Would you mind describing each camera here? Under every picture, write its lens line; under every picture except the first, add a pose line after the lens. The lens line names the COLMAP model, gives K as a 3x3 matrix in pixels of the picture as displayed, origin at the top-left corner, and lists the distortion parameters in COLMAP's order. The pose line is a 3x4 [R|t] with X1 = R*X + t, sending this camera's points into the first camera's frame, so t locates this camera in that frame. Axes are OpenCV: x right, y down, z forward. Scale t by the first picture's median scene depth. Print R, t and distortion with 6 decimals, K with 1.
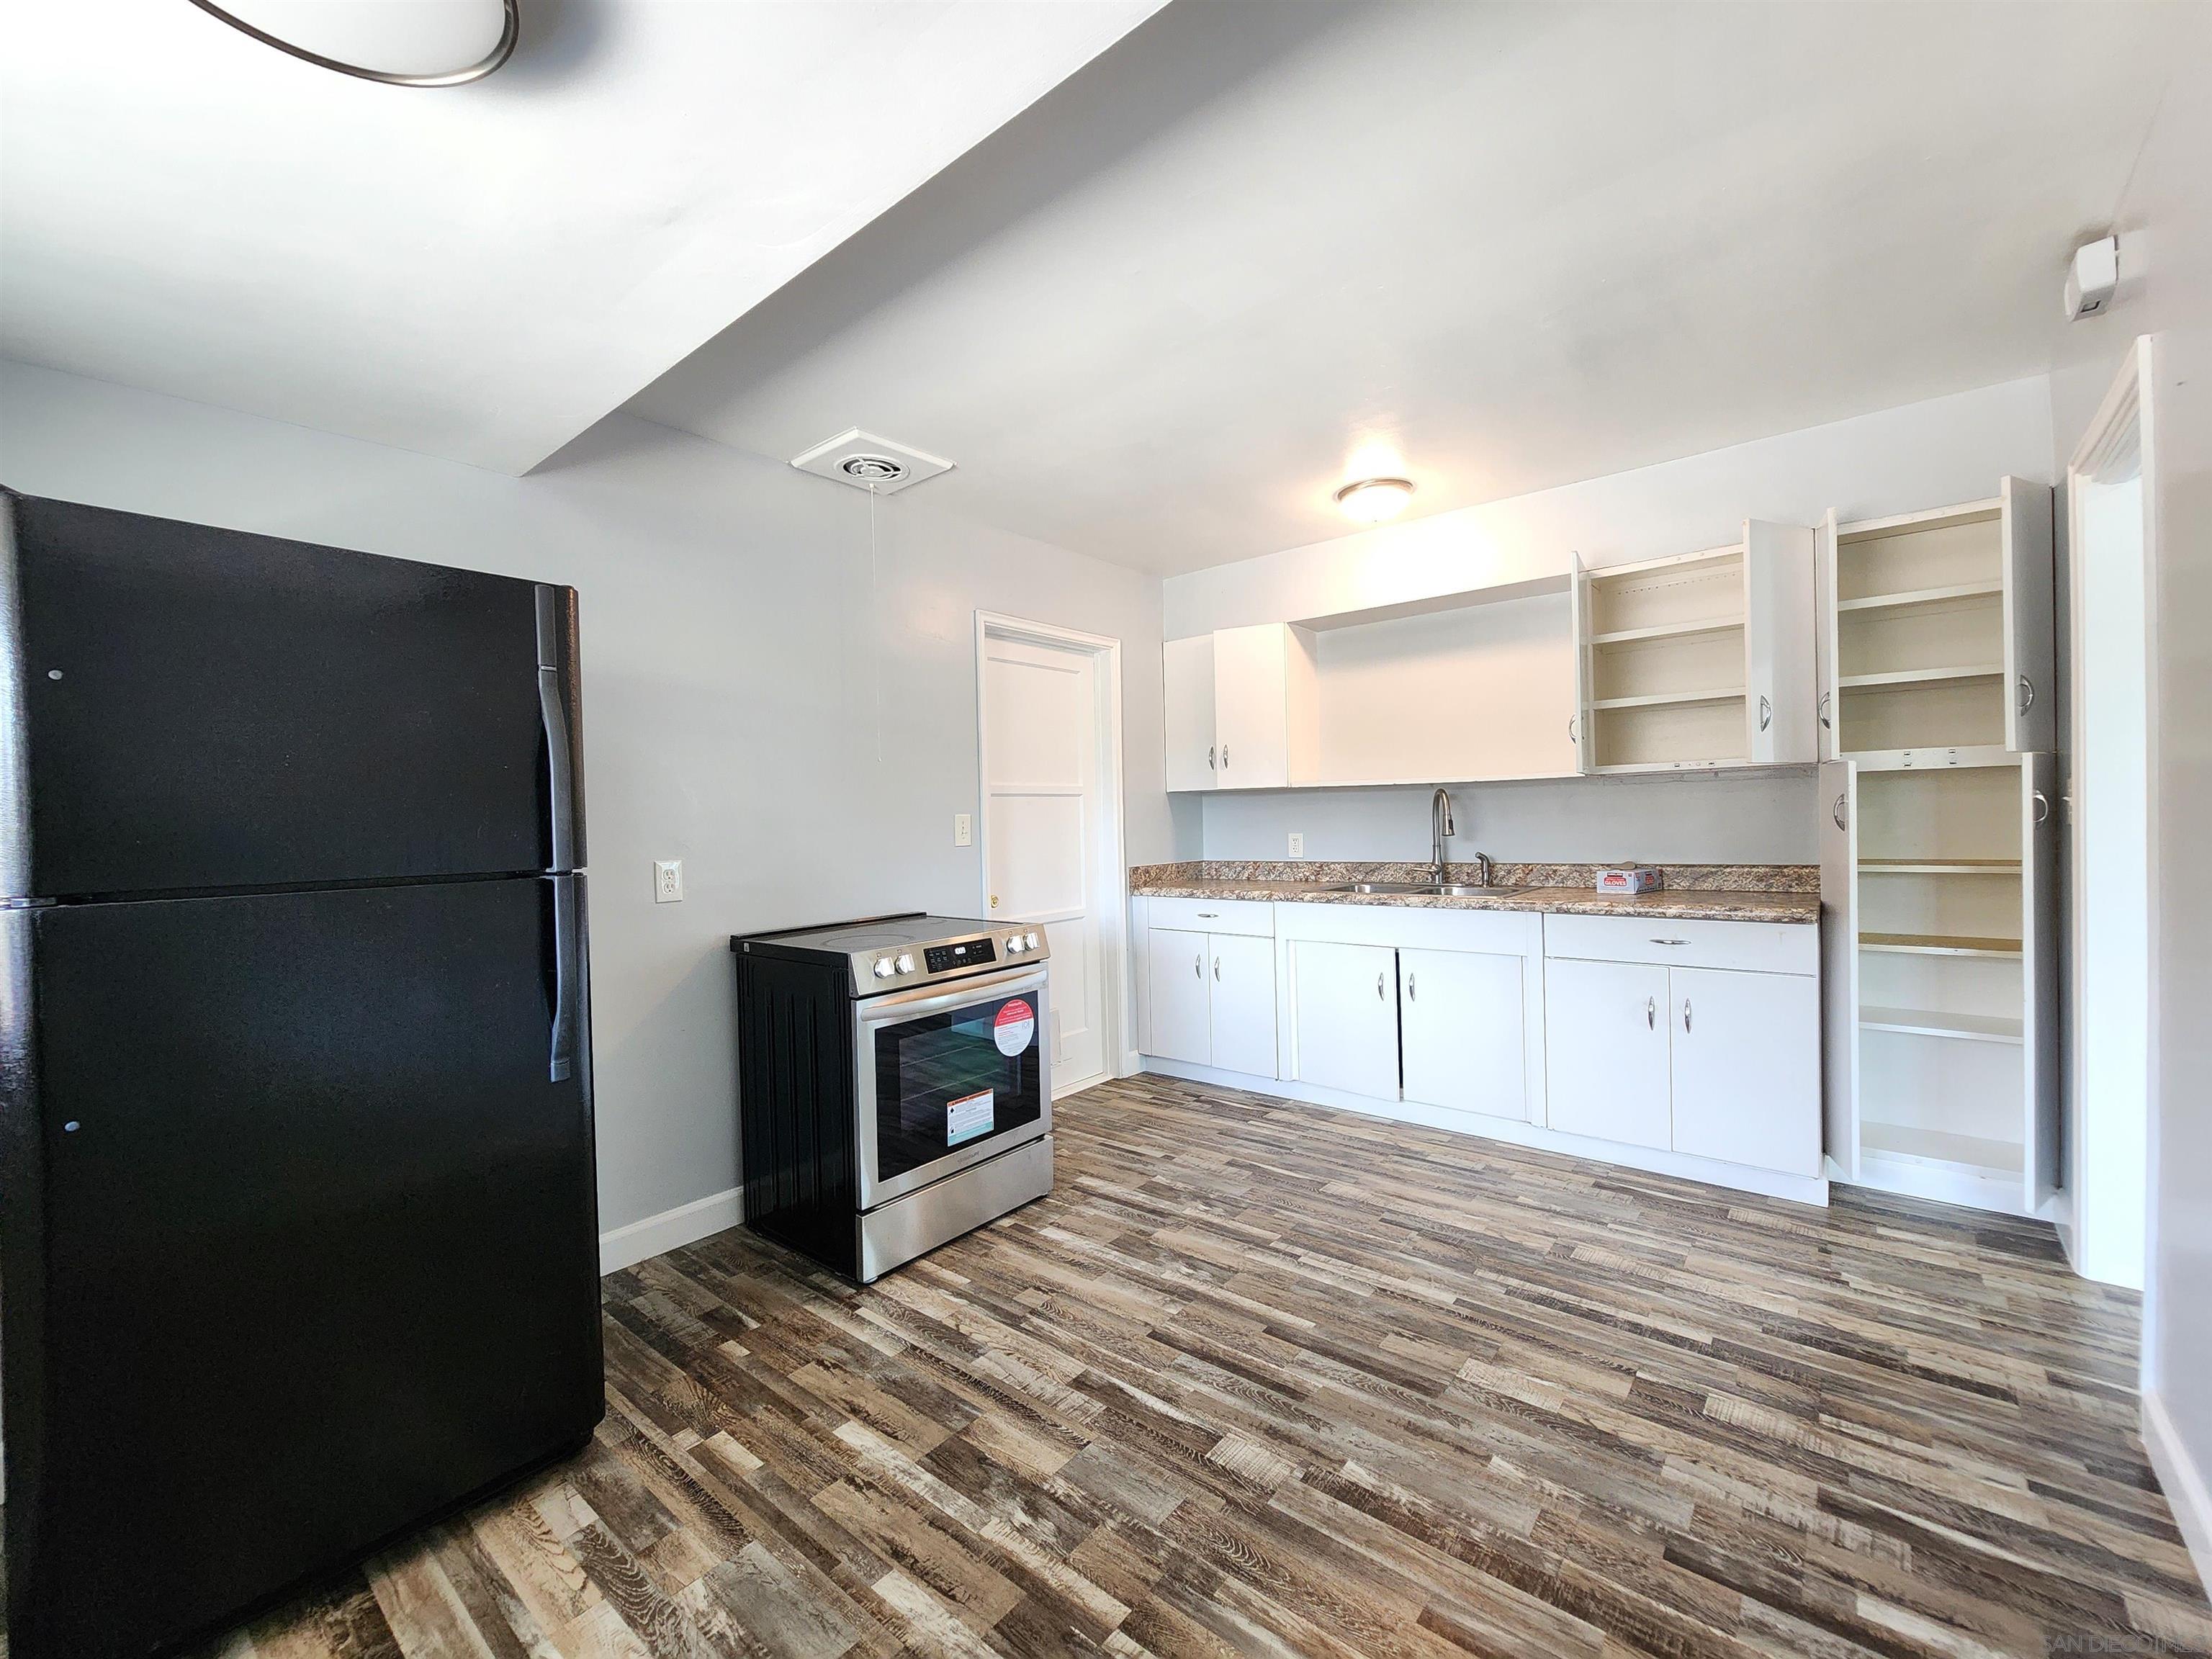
lens RADIAL K [[908.0, 0, 1088.8], [0, 908.0, 823.6], [0, 0, 1]] dist [0.002127, -0.000489]
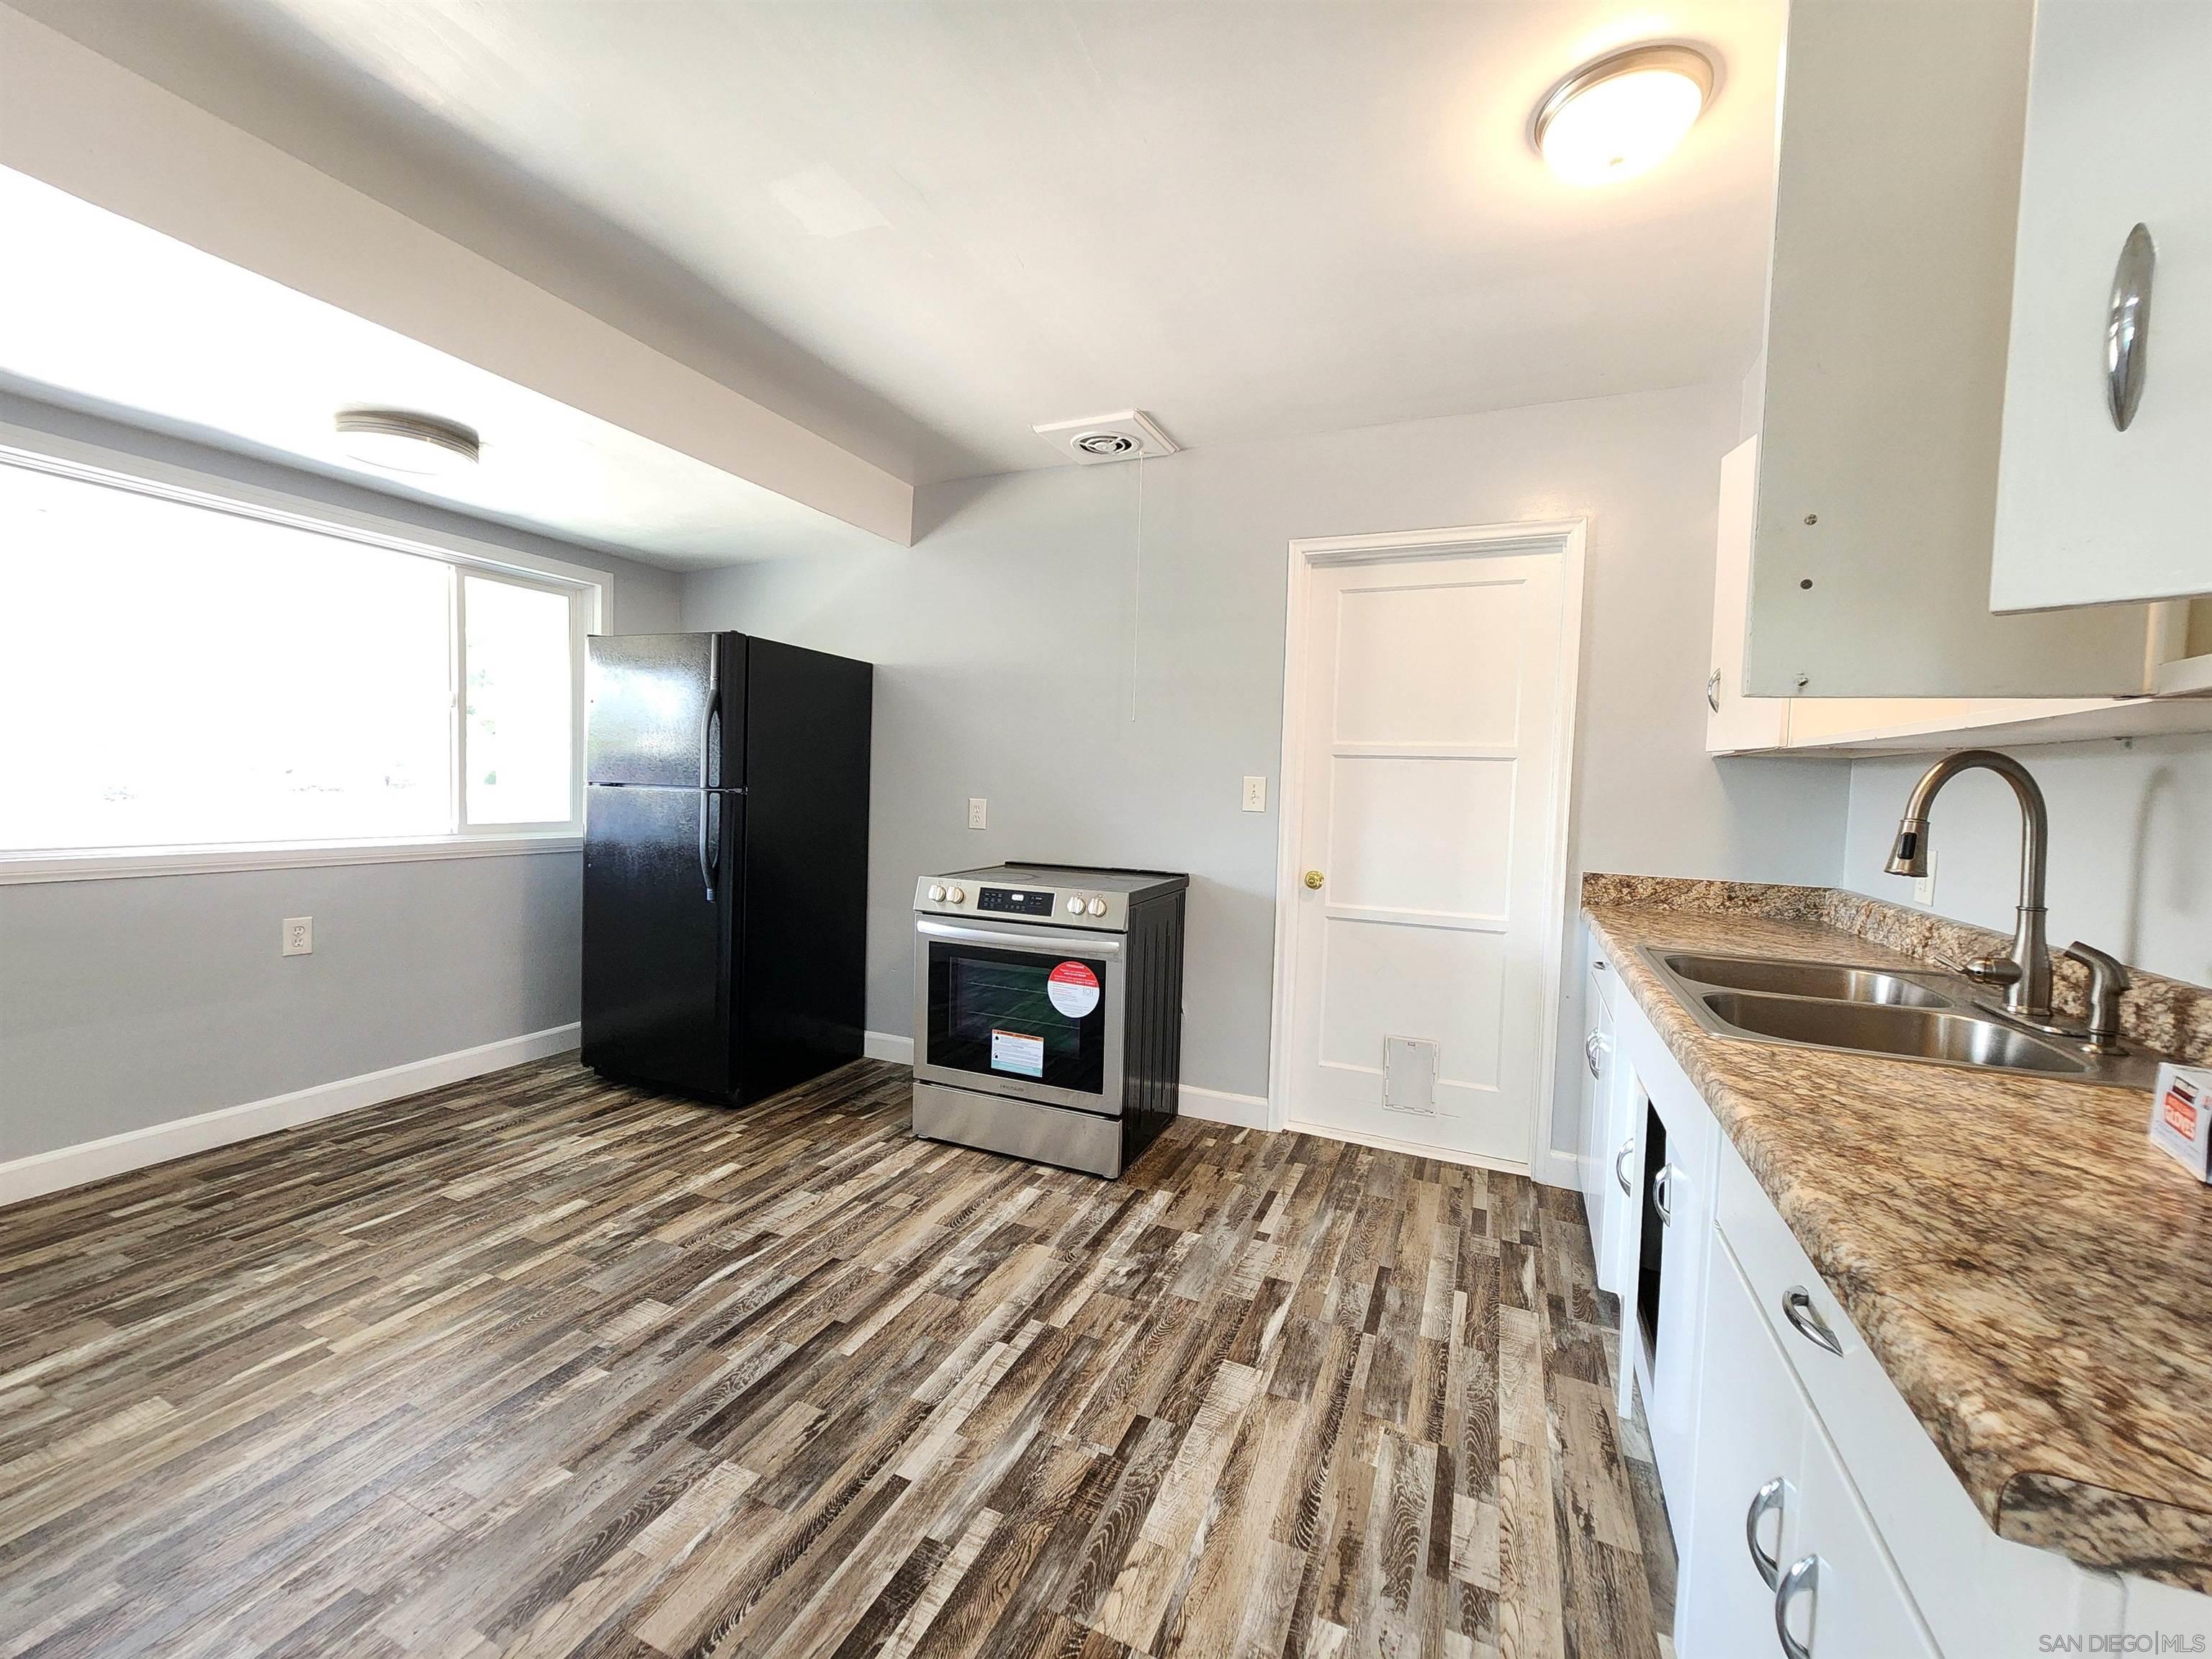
lens RADIAL K [[908.0, 0, 1101.6], [0, 908.0, 825.7], [0, 0, 1]] dist [0.002127, -0.000489]
pose [[0.283145, 0.083020, -0.955477, 0.982824], [-0.045022, 0.996299, 0.073226, -0.029308], [0.958020, 0.022284, 0.285835, 0.857664]]
